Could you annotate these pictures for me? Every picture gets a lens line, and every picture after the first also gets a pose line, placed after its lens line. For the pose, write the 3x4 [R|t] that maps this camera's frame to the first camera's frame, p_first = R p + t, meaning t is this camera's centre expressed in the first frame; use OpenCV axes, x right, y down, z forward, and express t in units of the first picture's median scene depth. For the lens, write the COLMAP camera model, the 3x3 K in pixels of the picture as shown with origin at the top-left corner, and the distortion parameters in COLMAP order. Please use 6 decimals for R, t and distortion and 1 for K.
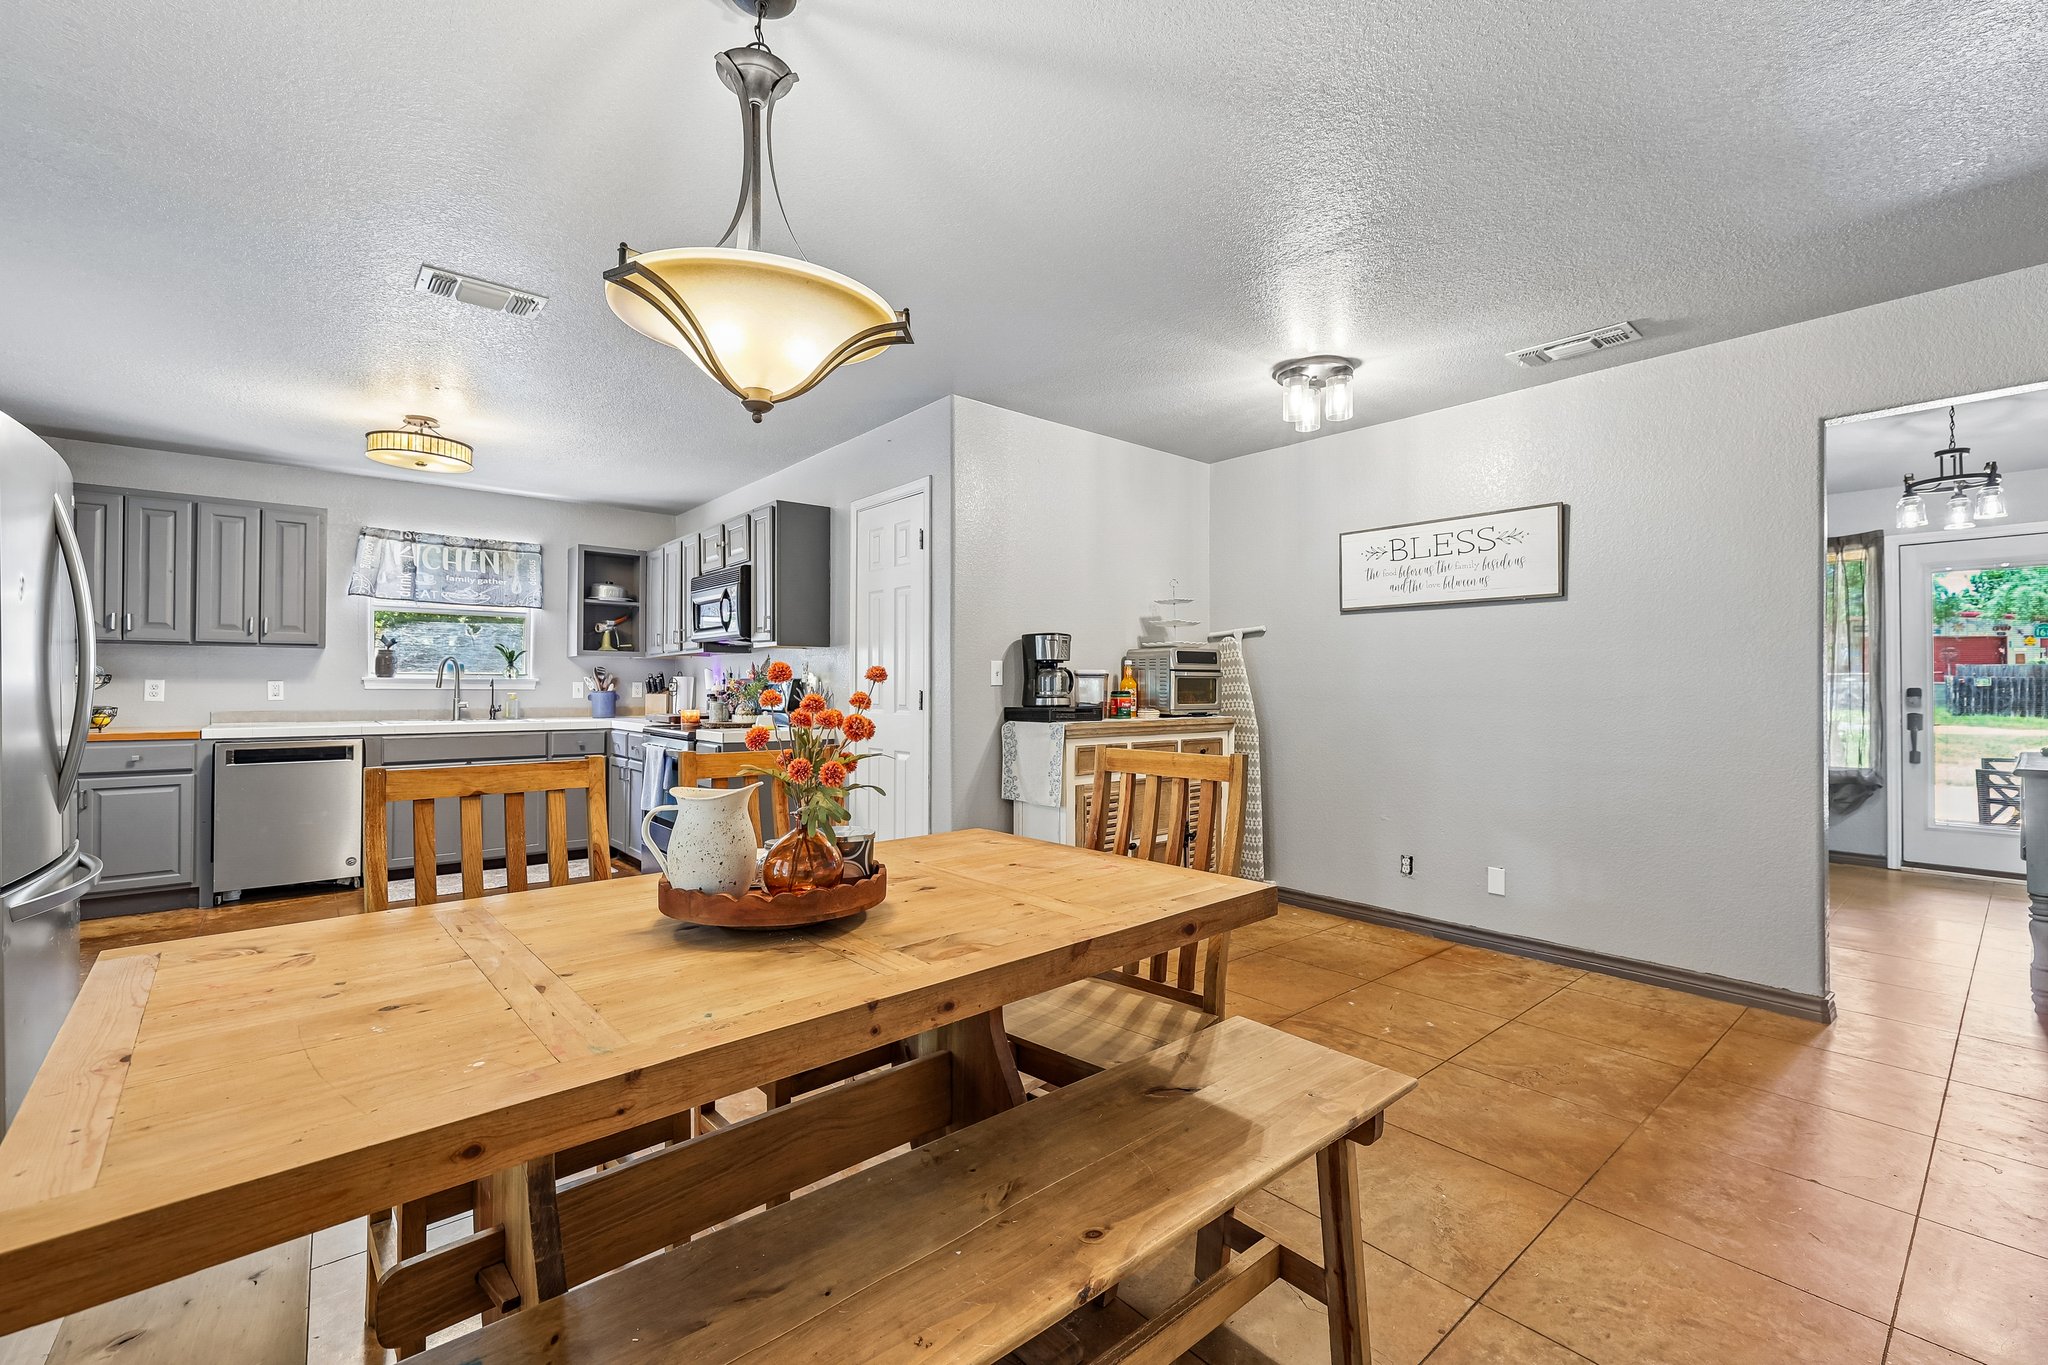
lens RADIAL K [[864.6, 0, 1025.6], [0, 864.6, 676.2], [0, 0, 1]] dist [0.003839, 0.000472]
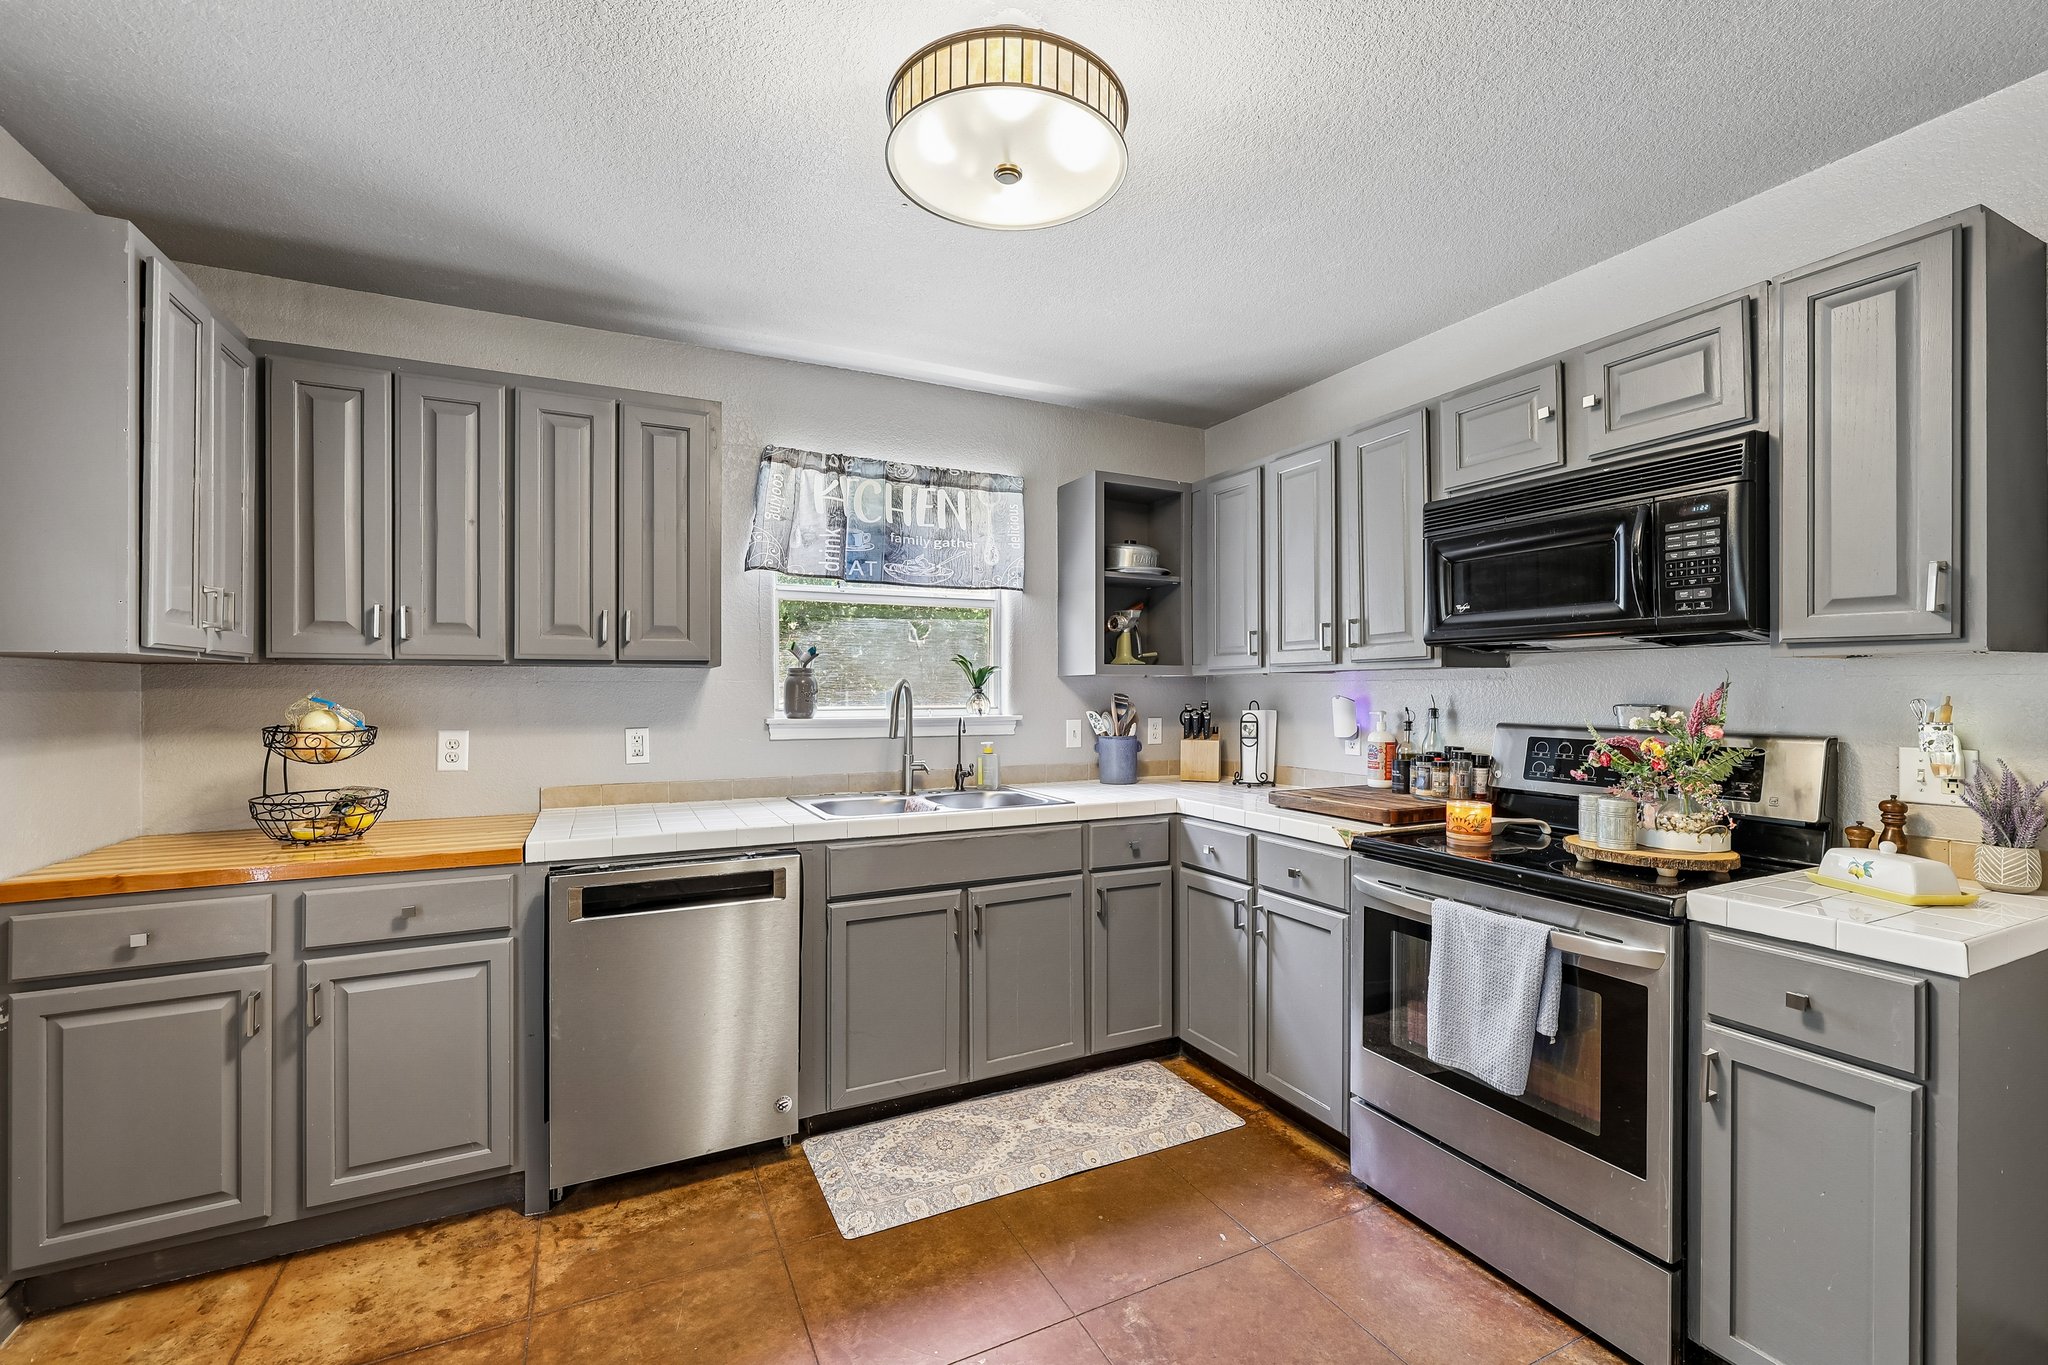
lens RADIAL K [[865.4, 0, 1029.5], [0, 865.4, 686.4], [0, 0, 1]] dist [0.000881, 0.000133]
pose [[0.971458, -0.004973, -0.237161, -0.521284], [0.006844, 0.999952, 0.007066, -0.024599], [0.237115, -0.008487, 0.971445, 0.555969]]
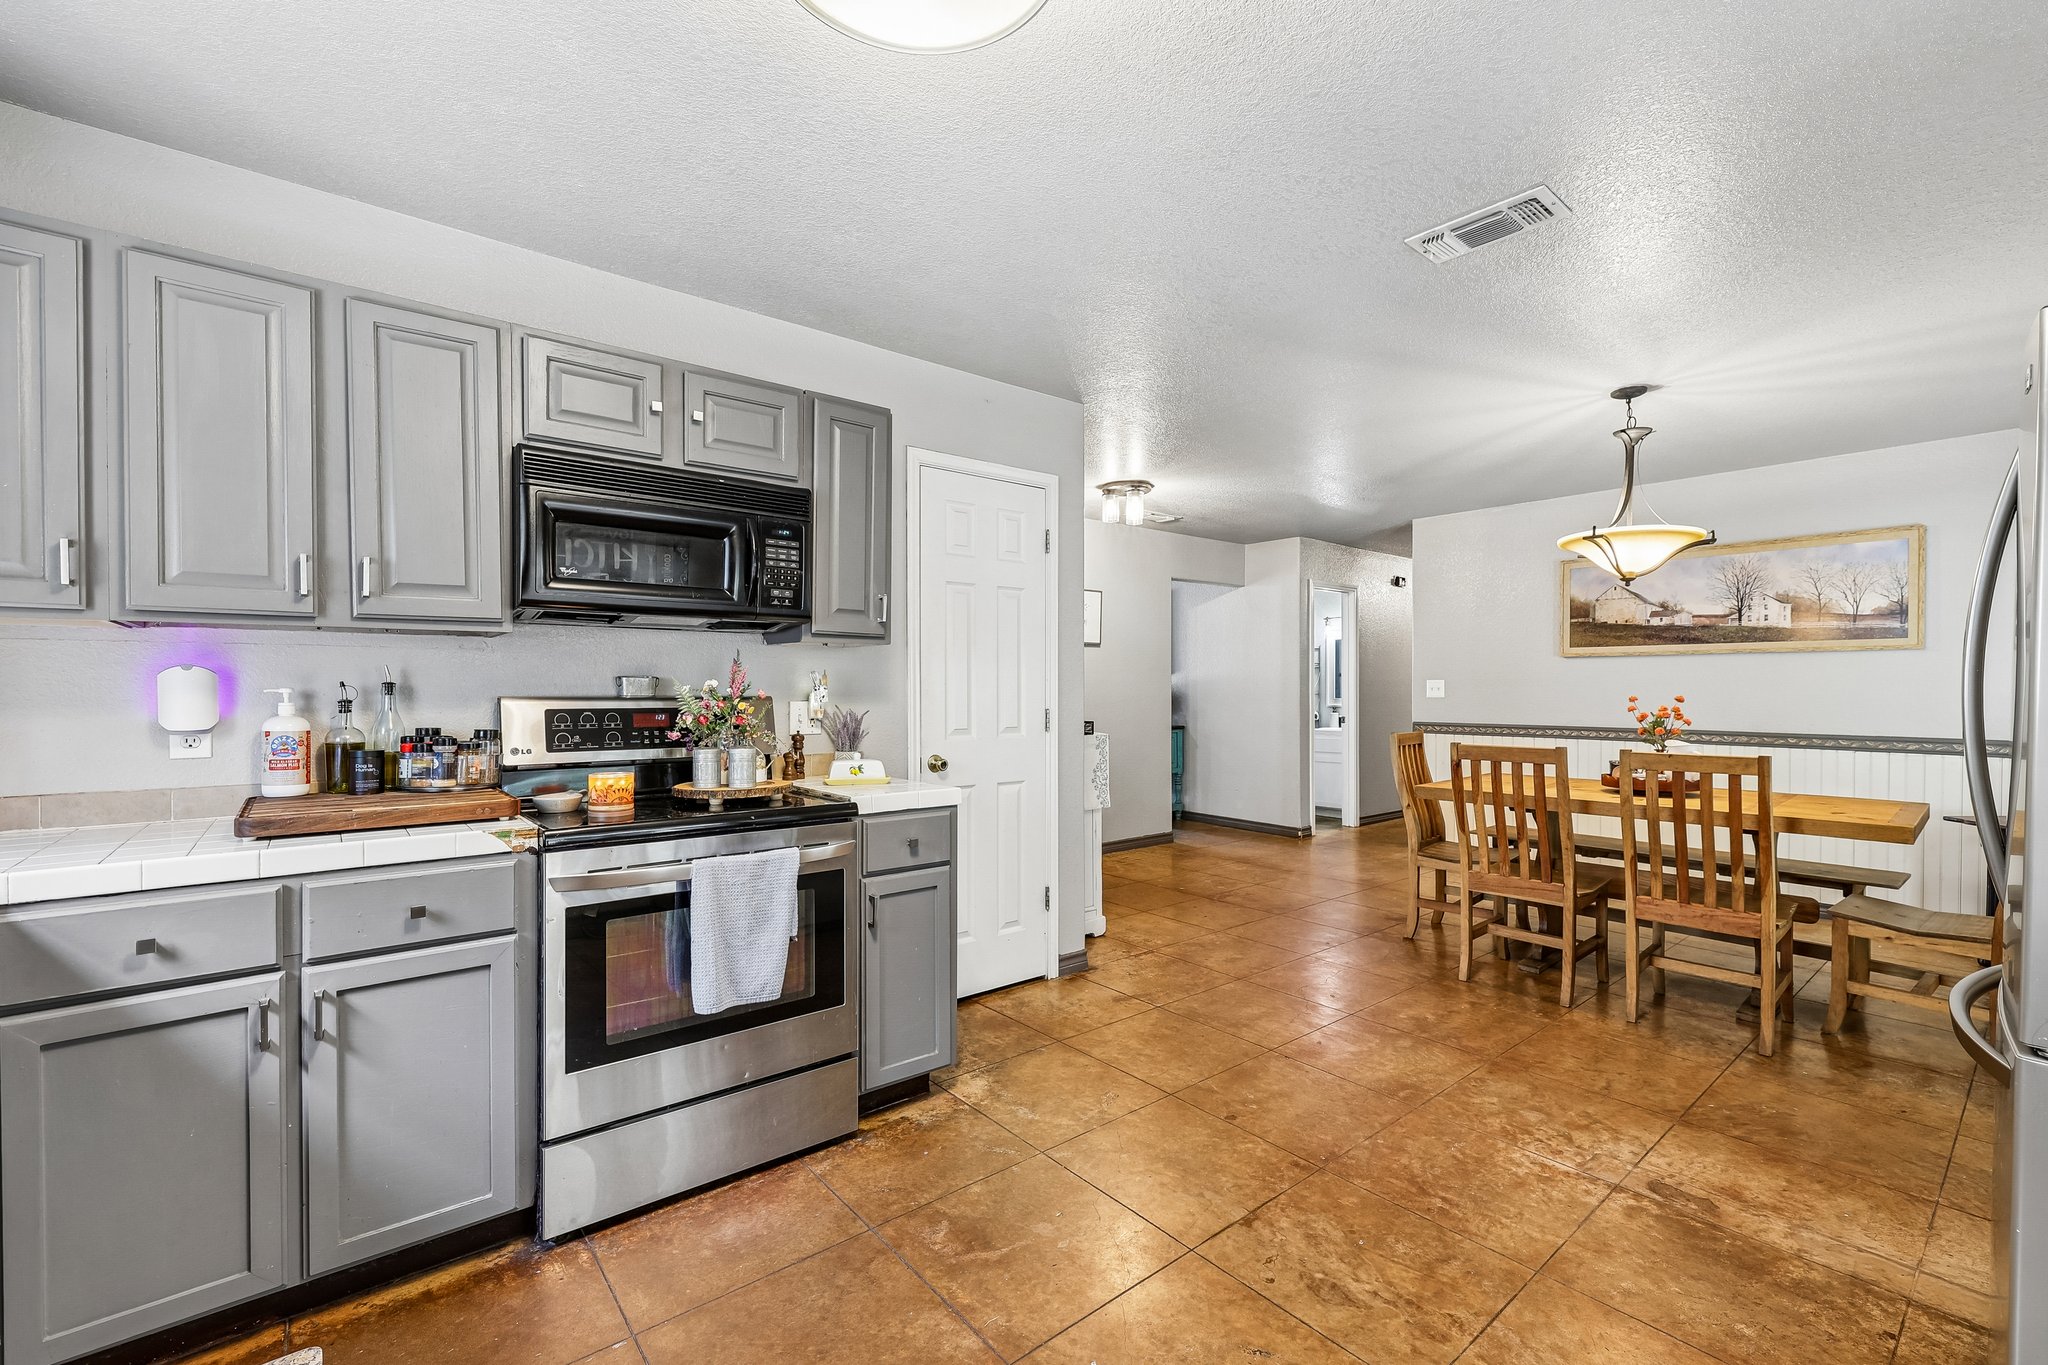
lens RADIAL K [[866.7, 0, 1028.6], [0, 866.7, 689.8], [0, 0, 1]] dist [-0.000709, 0.000211]
pose [[0.017242, -0.004435, 0.999842, -0.844555], [-0.009658, 0.999943, 0.004602, -0.006062], [-0.999805, -0.009736, 0.017198, 0.828036]]
